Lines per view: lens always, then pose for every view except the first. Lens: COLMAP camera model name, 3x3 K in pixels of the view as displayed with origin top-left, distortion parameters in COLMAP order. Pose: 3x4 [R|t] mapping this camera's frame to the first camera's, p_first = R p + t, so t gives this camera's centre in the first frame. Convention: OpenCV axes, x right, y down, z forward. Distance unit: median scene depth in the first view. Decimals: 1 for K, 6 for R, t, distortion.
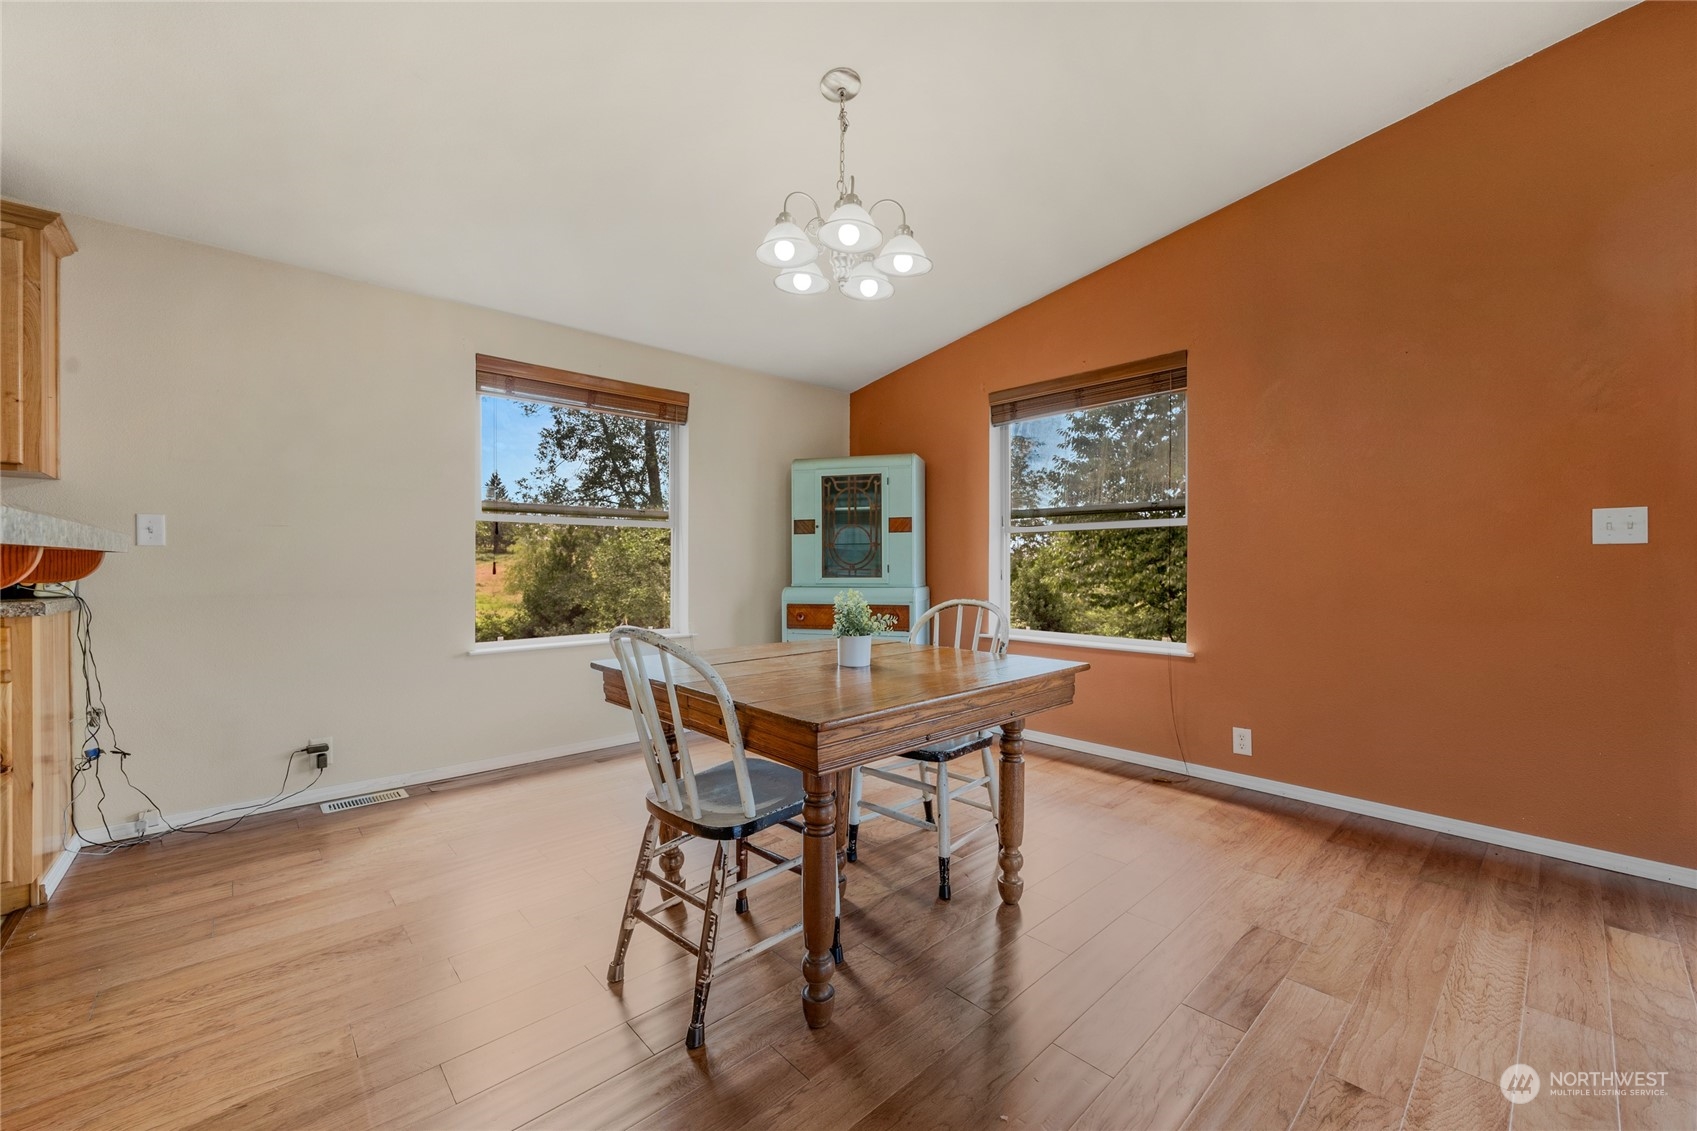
lens RADIAL K [[663.9, 0, 850.7], [0, 663.9, 559.6], [0, 0, 1]] dist [0.000150, -0.000015]
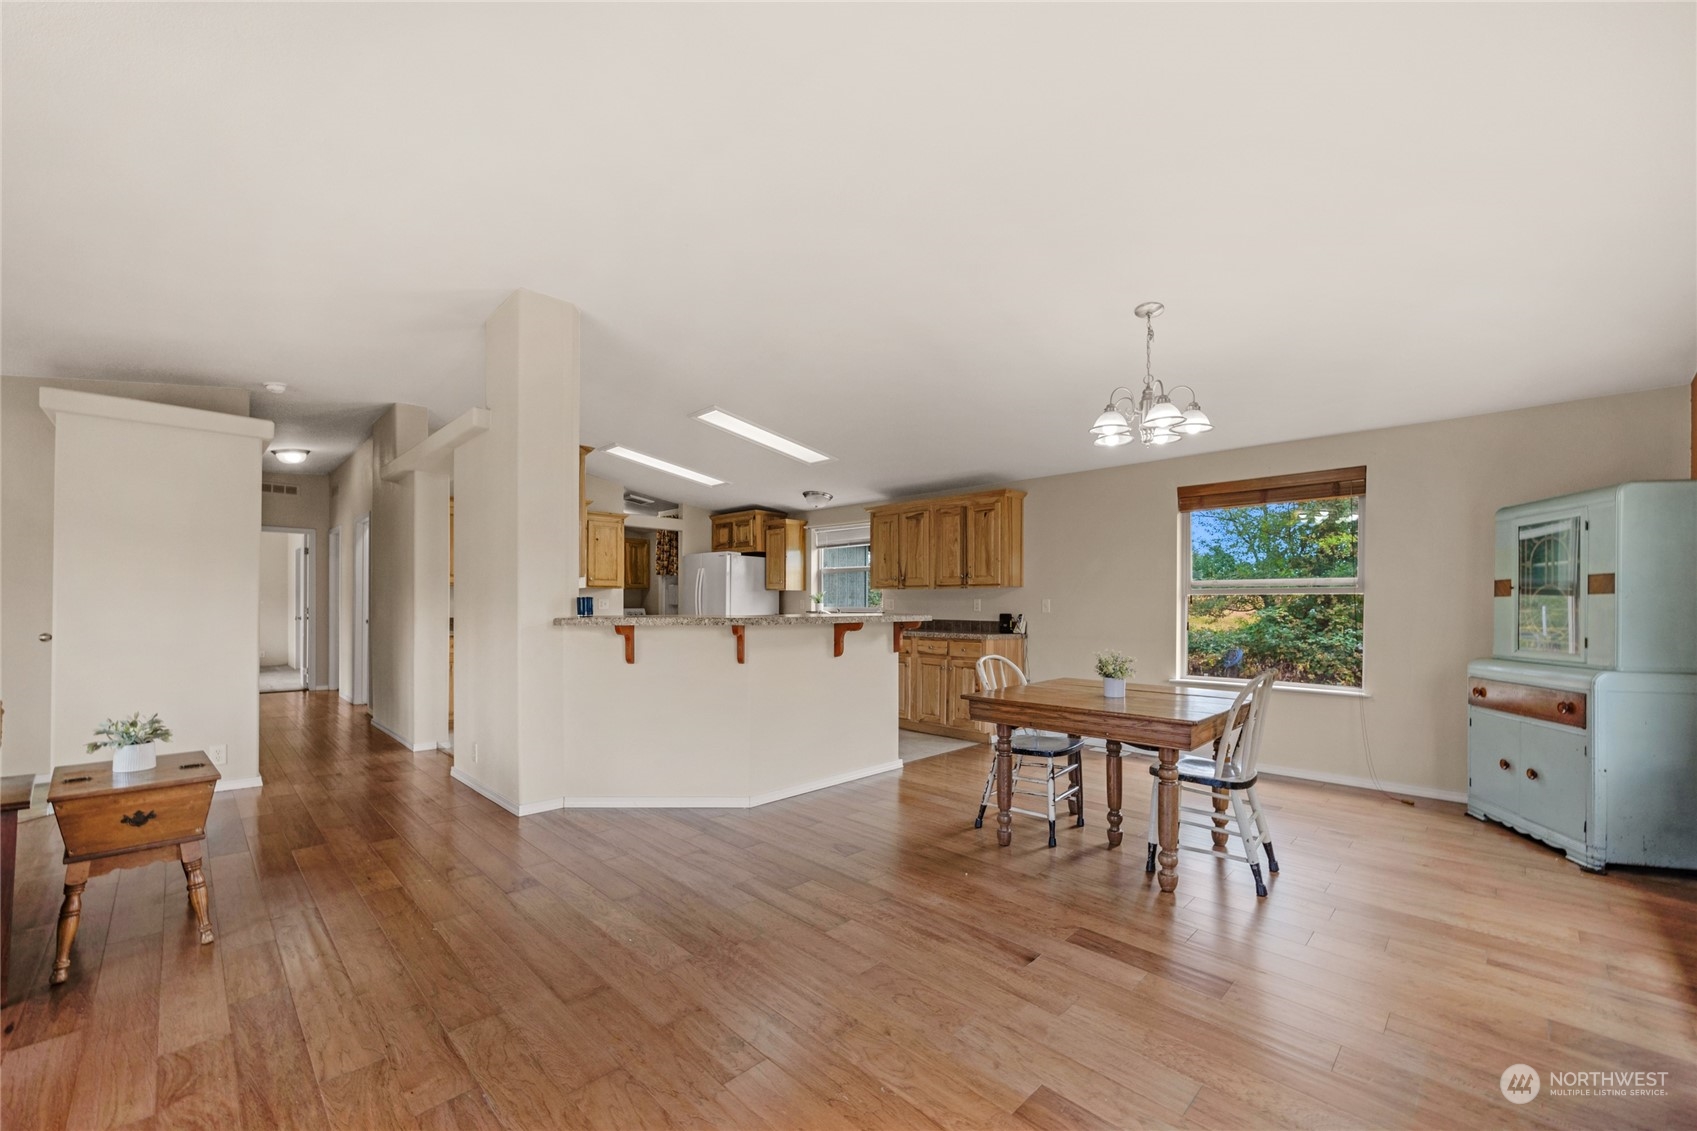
lens RADIAL K [[670.2, 0, 887.6], [0, 670.2, 604.0], [0, 0, 1]] dist [-0.000080, -0.000011]
pose [[0.074207, -0.003365, -0.997237, 0.942672], [-0.005640, 0.999977, -0.003794, -0.028443], [0.997227, 0.005906, 0.074186, 0.207145]]
